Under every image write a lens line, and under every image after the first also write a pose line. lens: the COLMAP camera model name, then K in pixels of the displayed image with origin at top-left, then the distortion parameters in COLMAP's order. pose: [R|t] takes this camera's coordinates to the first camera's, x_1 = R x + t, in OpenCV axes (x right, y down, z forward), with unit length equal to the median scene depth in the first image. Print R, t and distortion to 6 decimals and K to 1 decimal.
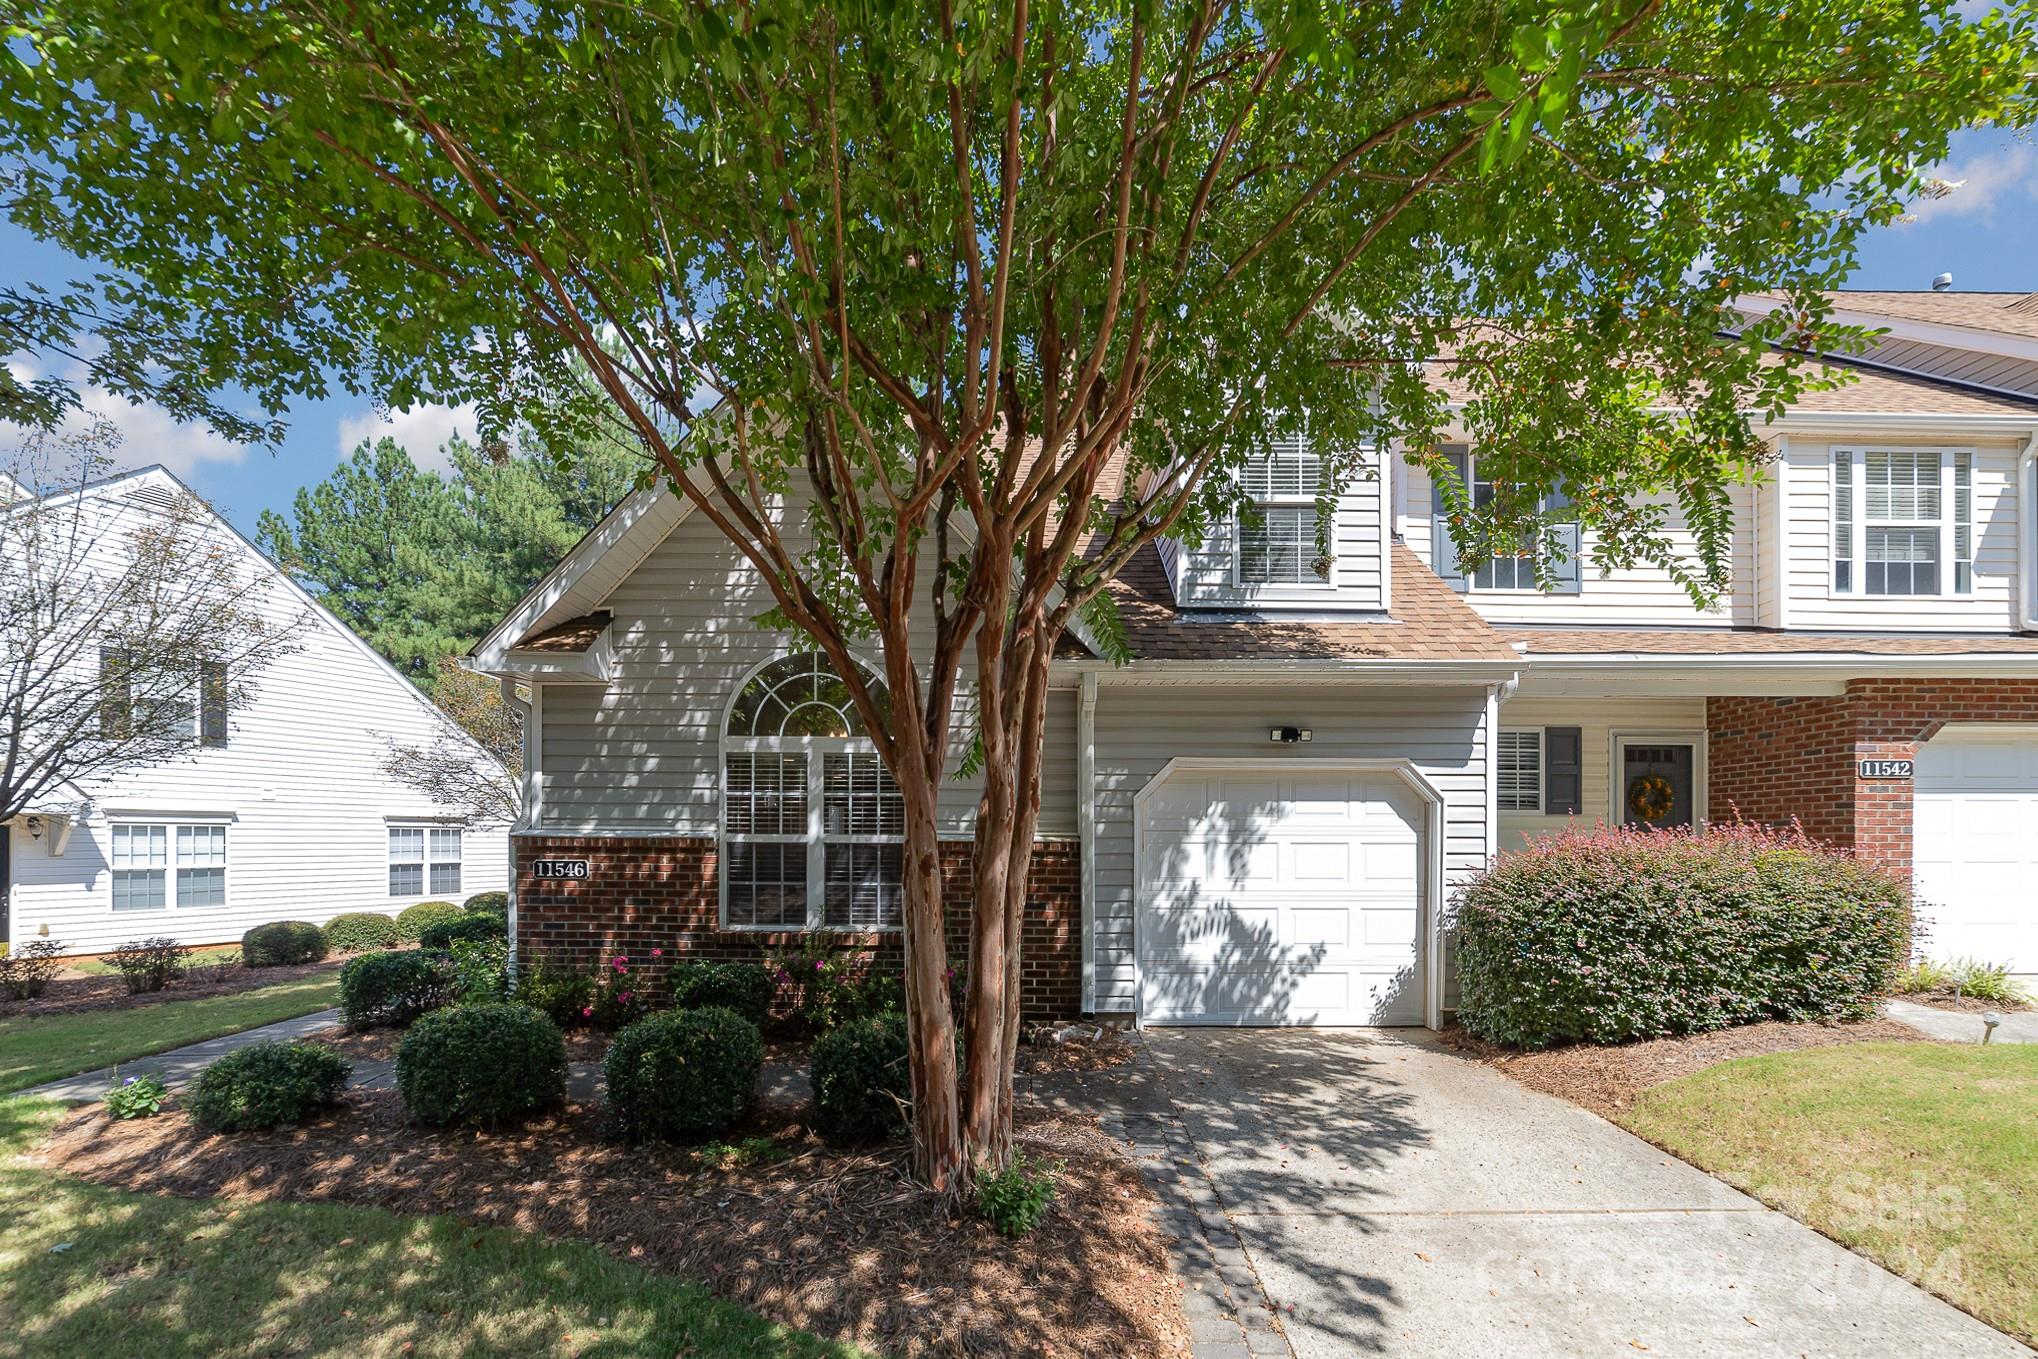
lens RADIAL K [[788.5, 0, 1019.9], [0, 788.5, 691.4], [0, 0, 1]] dist [-0.021408, 0.008772]
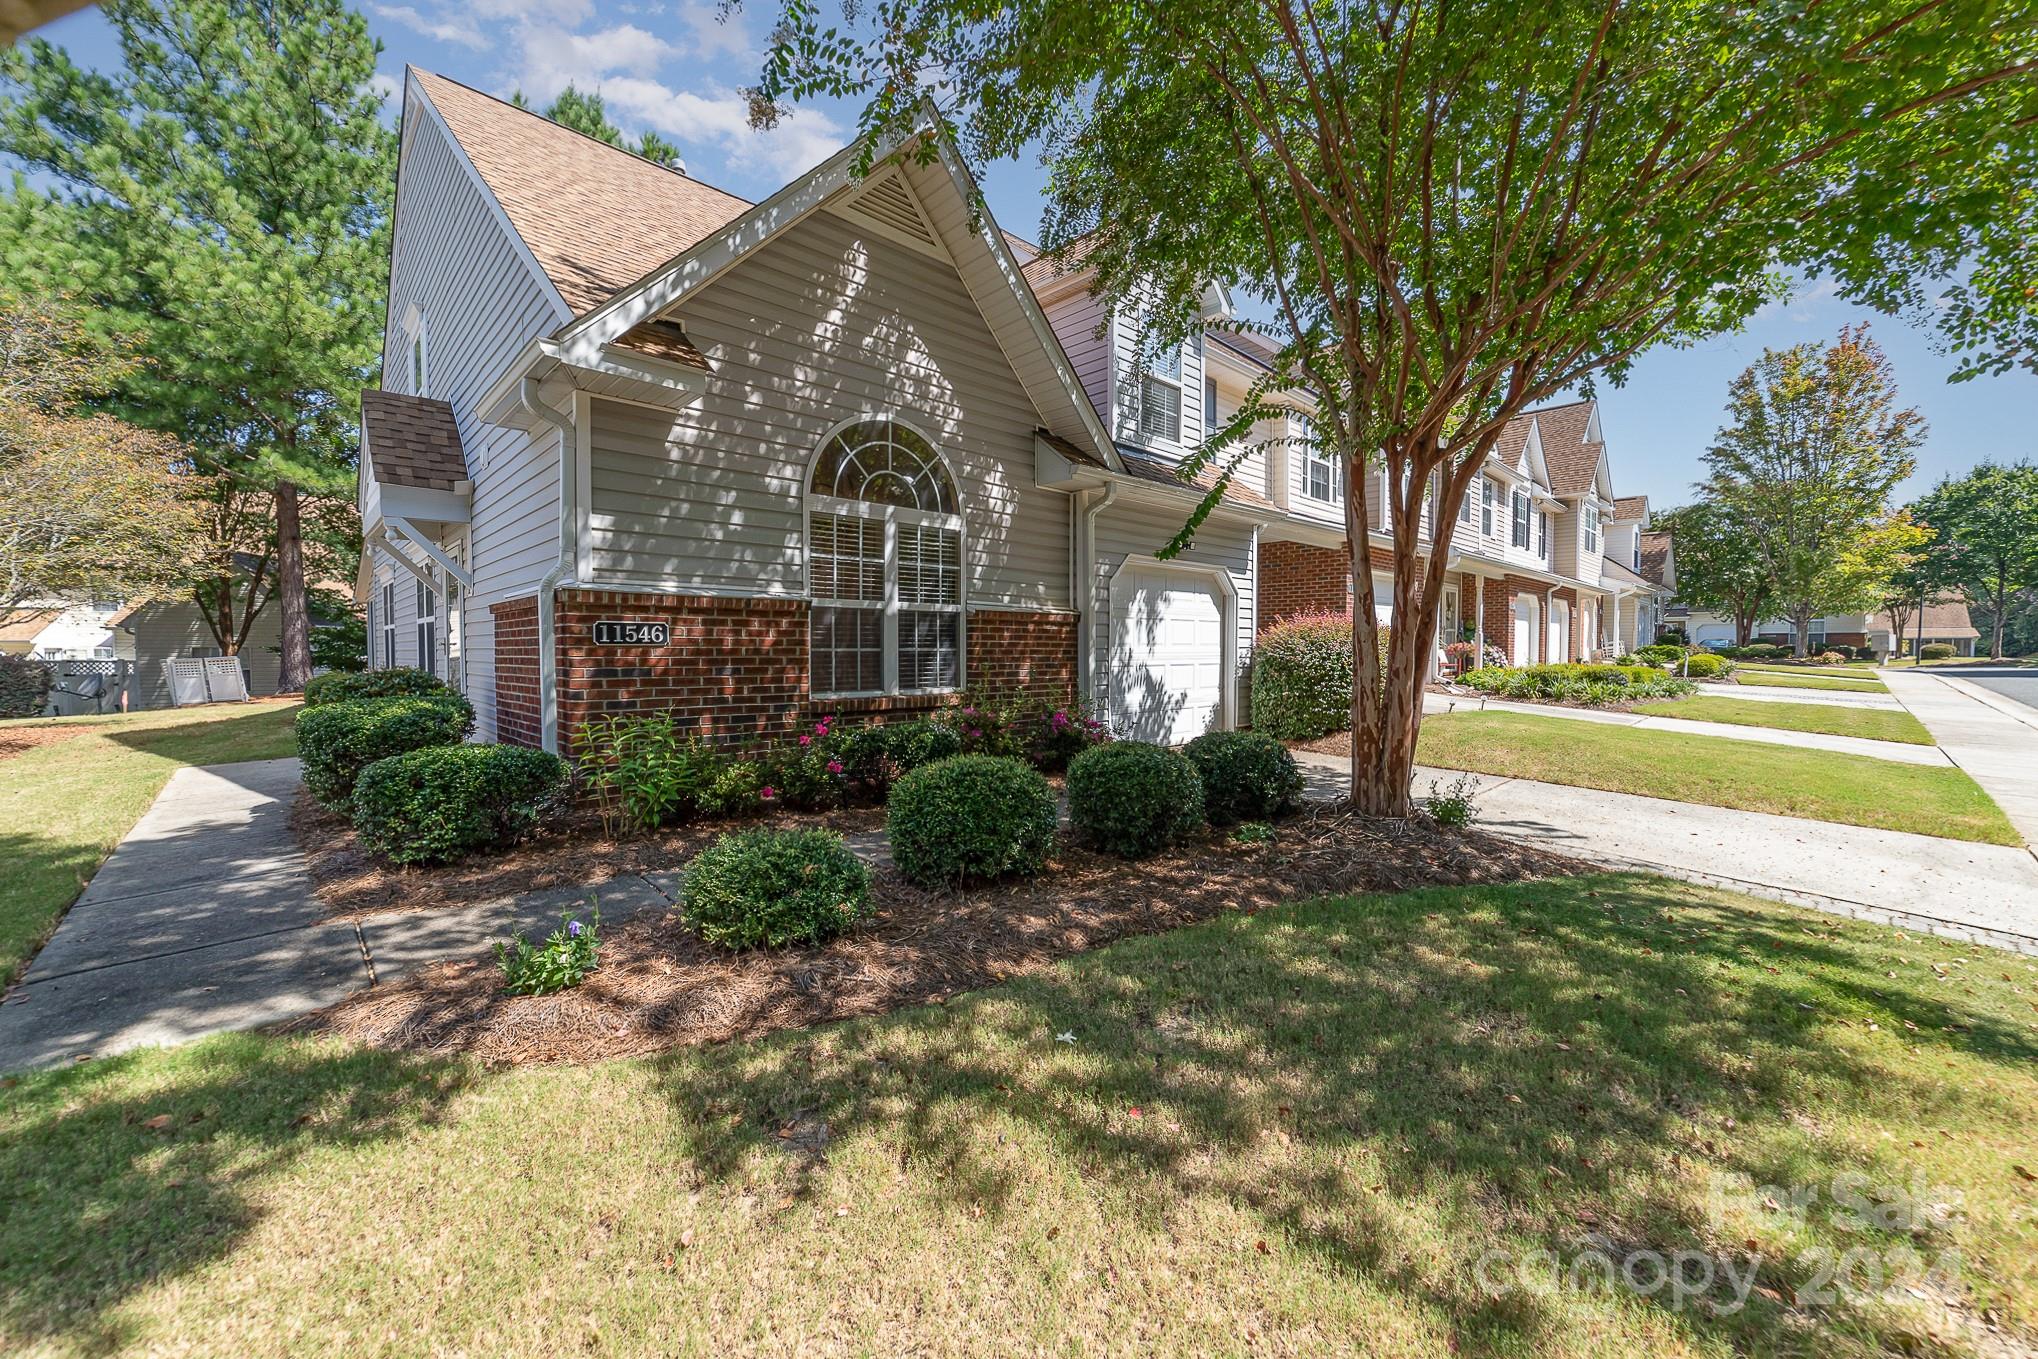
lens RADIAL K [[788.5, 0, 1019.9], [0, 788.5, 691.4], [0, 0, 1]] dist [-0.021408, 0.008772]
pose [[0.727059, -0.040023, 0.685408, -0.857186], [-0.000096, 0.998294, 0.058395, 0.236035], [-0.686575, -0.042522, 0.725814, 0.137218]]
